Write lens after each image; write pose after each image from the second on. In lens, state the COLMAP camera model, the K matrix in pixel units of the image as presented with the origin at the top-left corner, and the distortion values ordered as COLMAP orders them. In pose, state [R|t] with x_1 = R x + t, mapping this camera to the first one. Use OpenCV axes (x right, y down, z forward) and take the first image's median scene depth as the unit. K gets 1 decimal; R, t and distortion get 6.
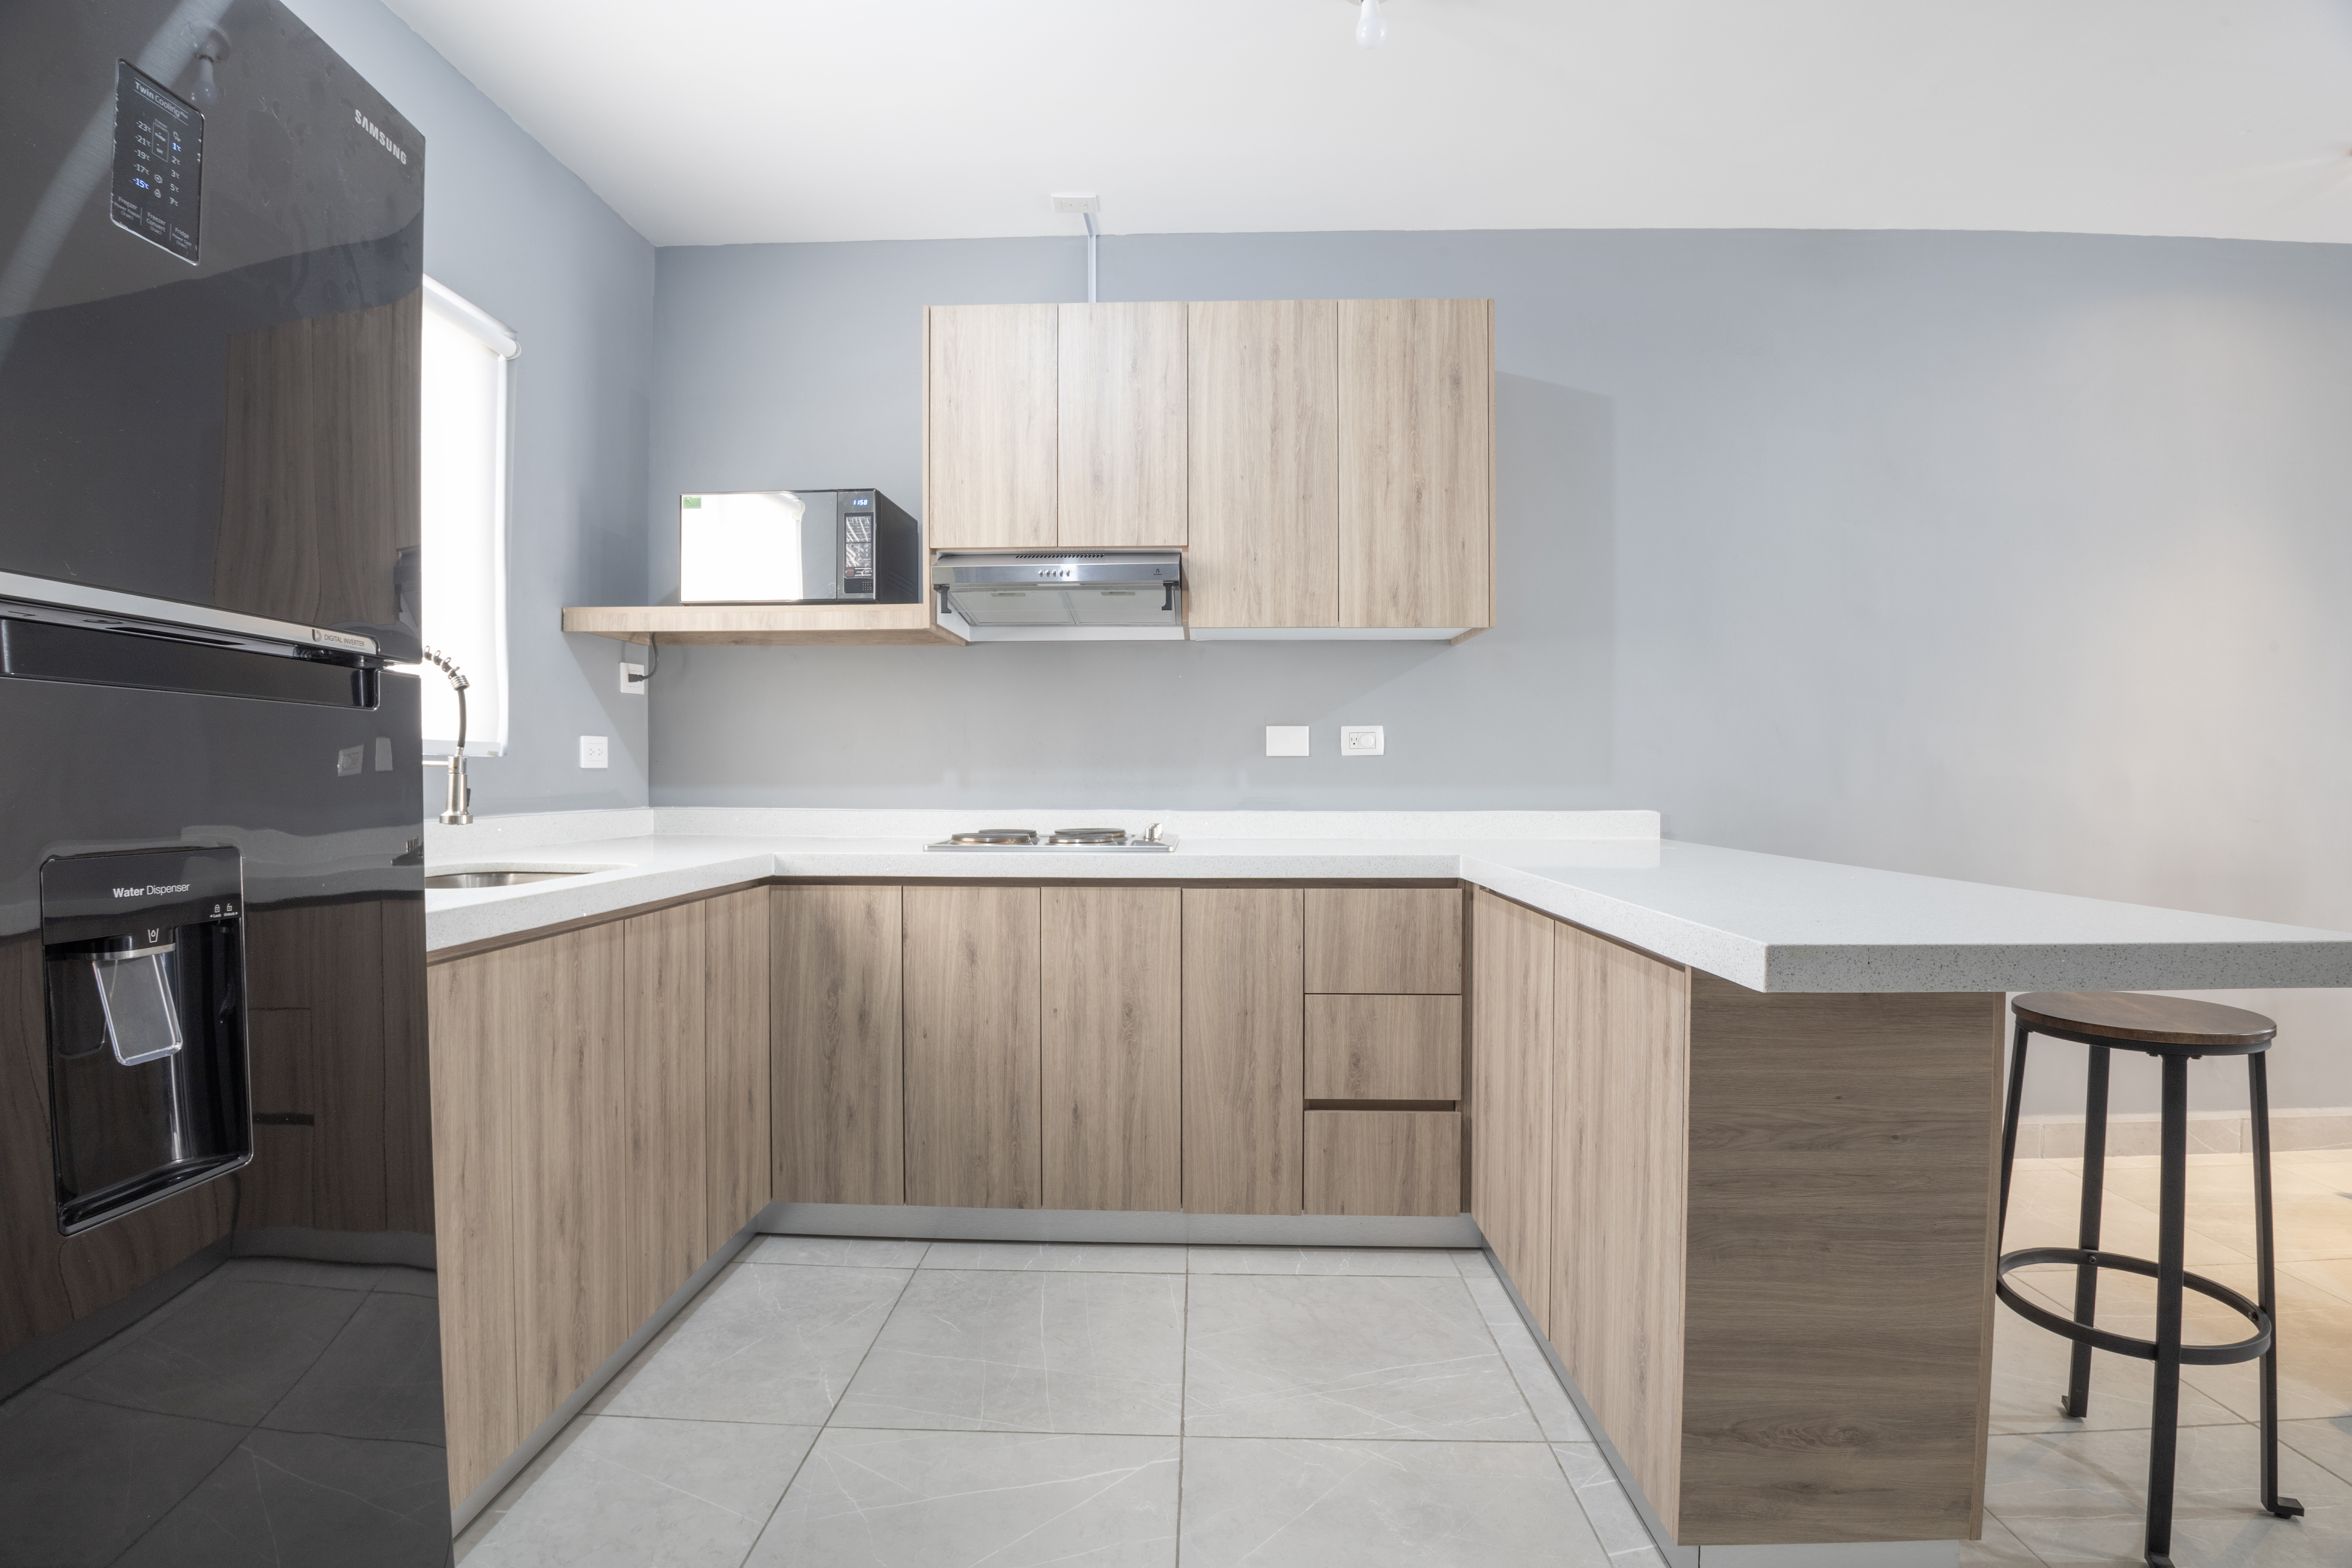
lens RADIAL K [[1106.8, 0, 1176.0], [0, 1106.8, 784.0], [0, 0, 1]] dist [-0.041170, 0.001302]
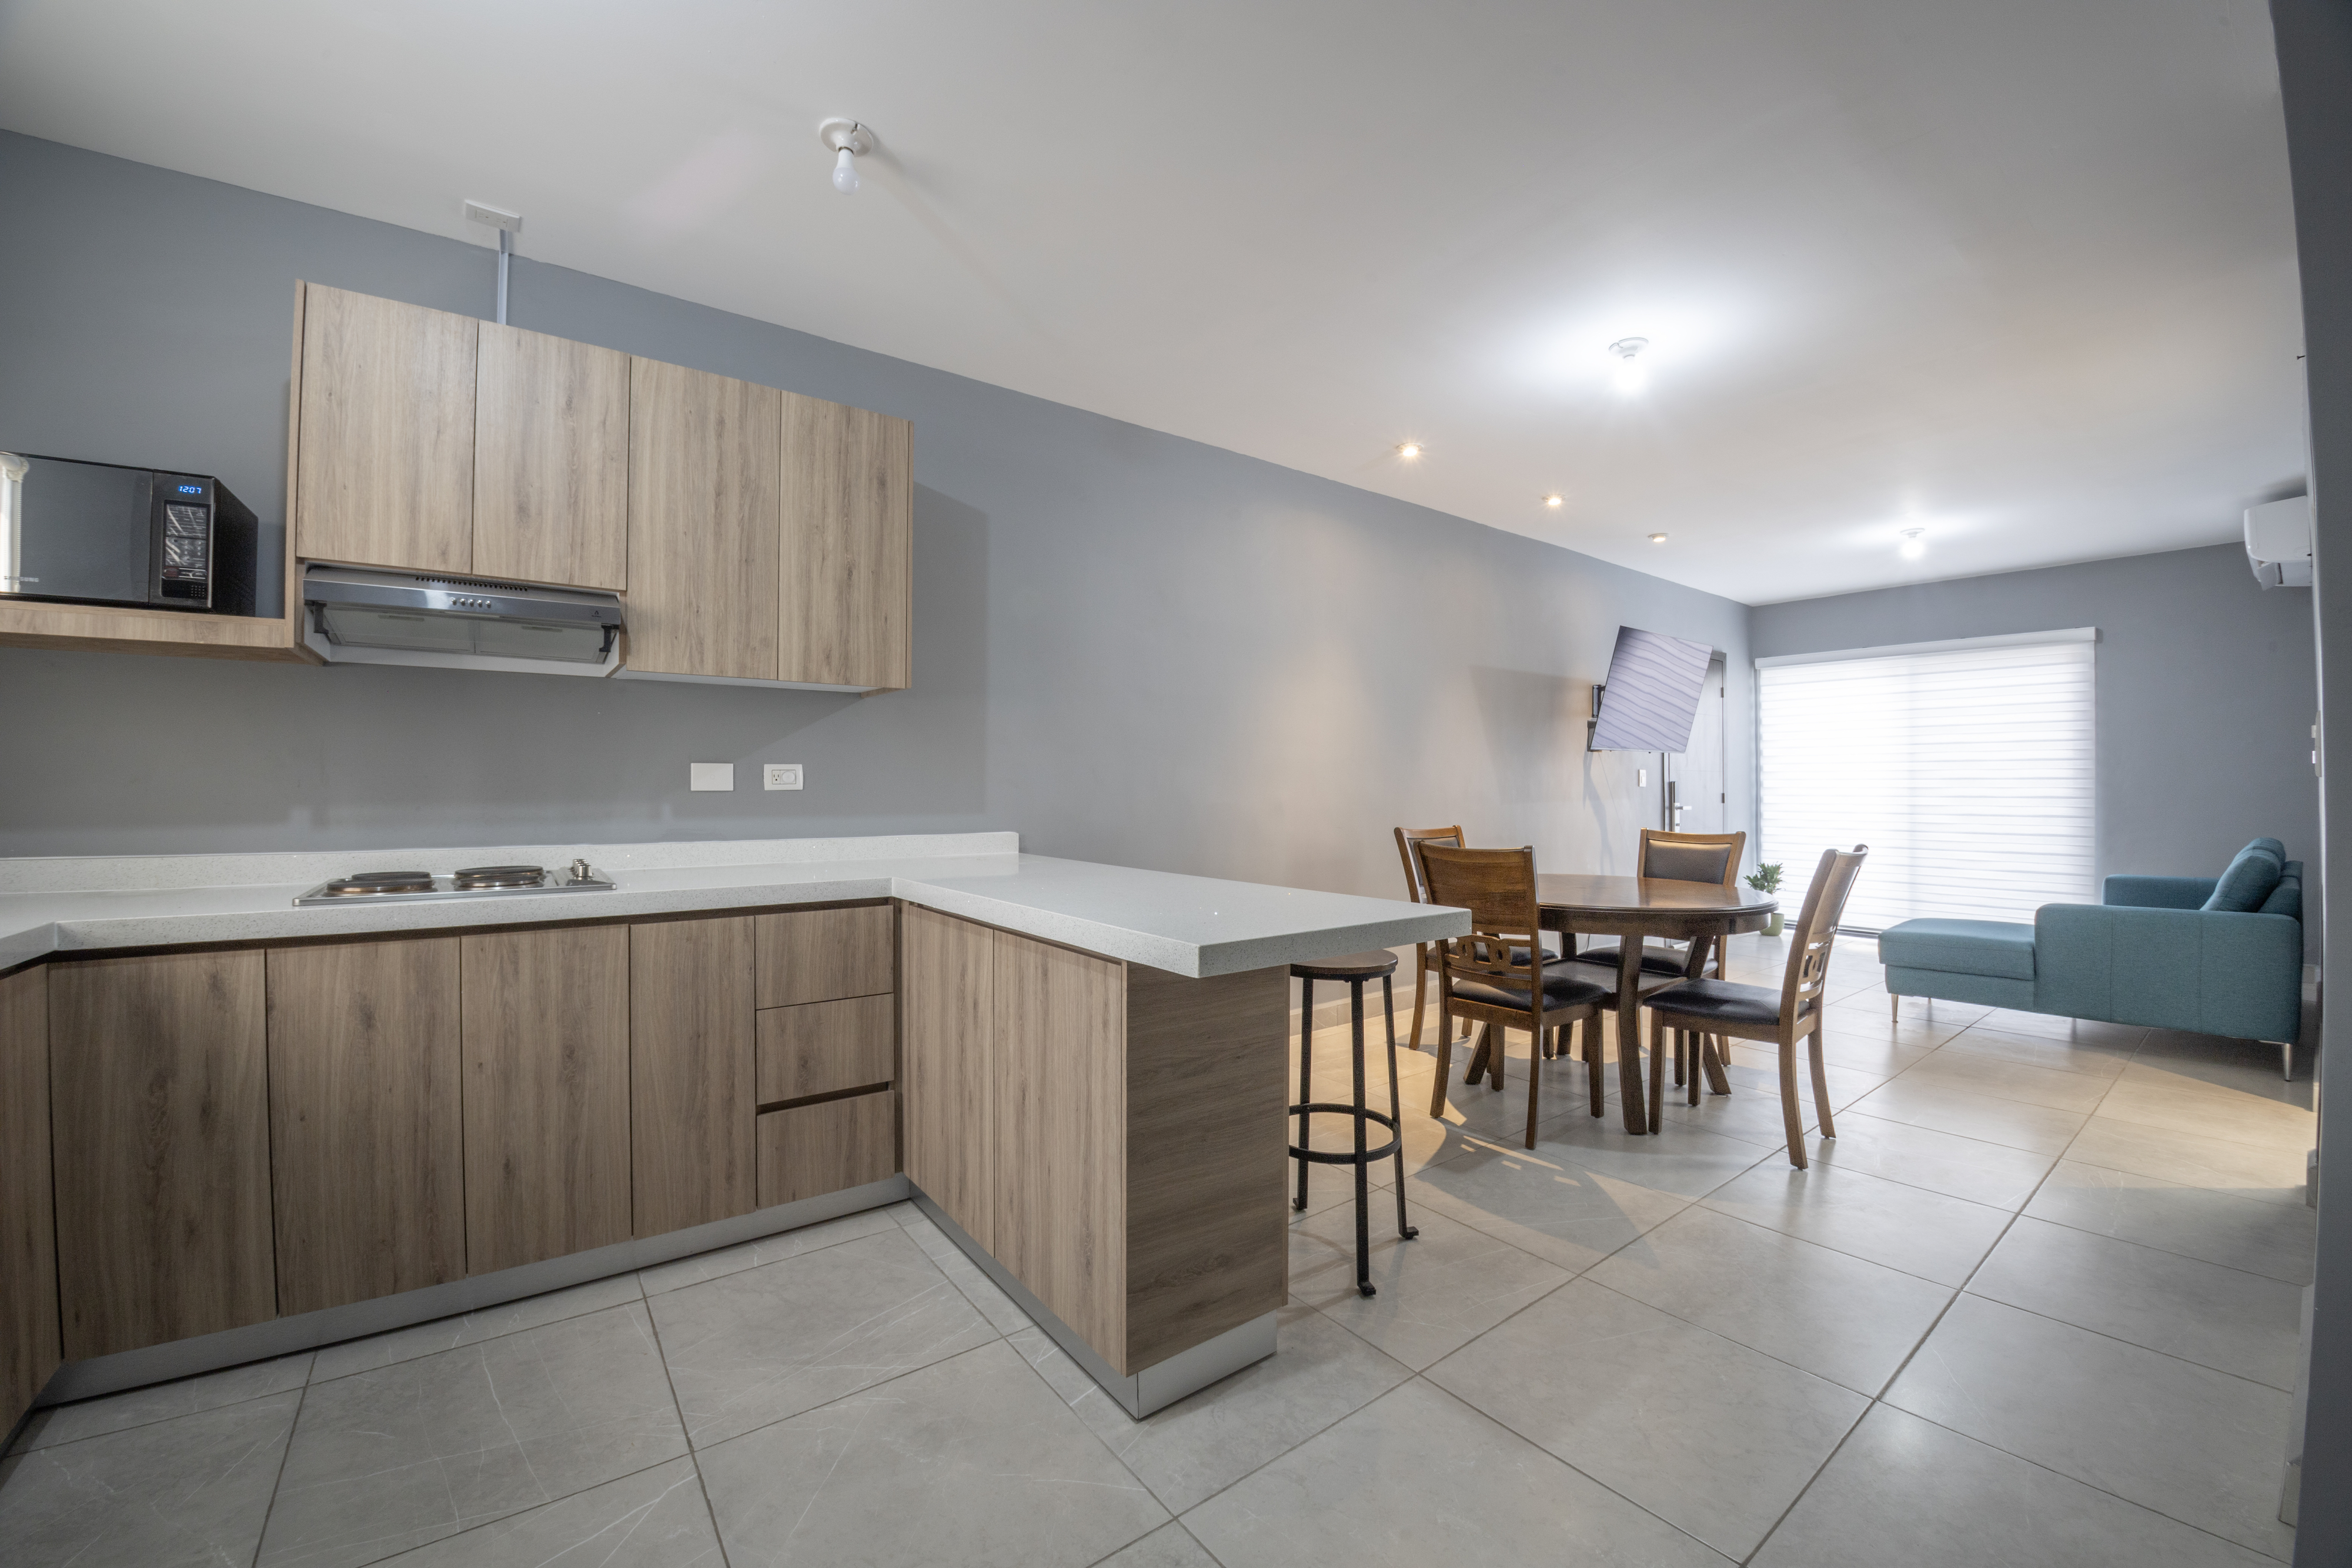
lens RADIAL K [[918.0, 0, 1176.0], [0, 918.0, 784.0], [0, 0, 1]] dist [-0.015394, -0.009505]
pose [[0.782053, 0.005223, 0.623190, -0.127515], [-0.000312, 0.999968, -0.007989, -0.030766], [-0.623211, 0.006053, 0.782030, 0.016374]]
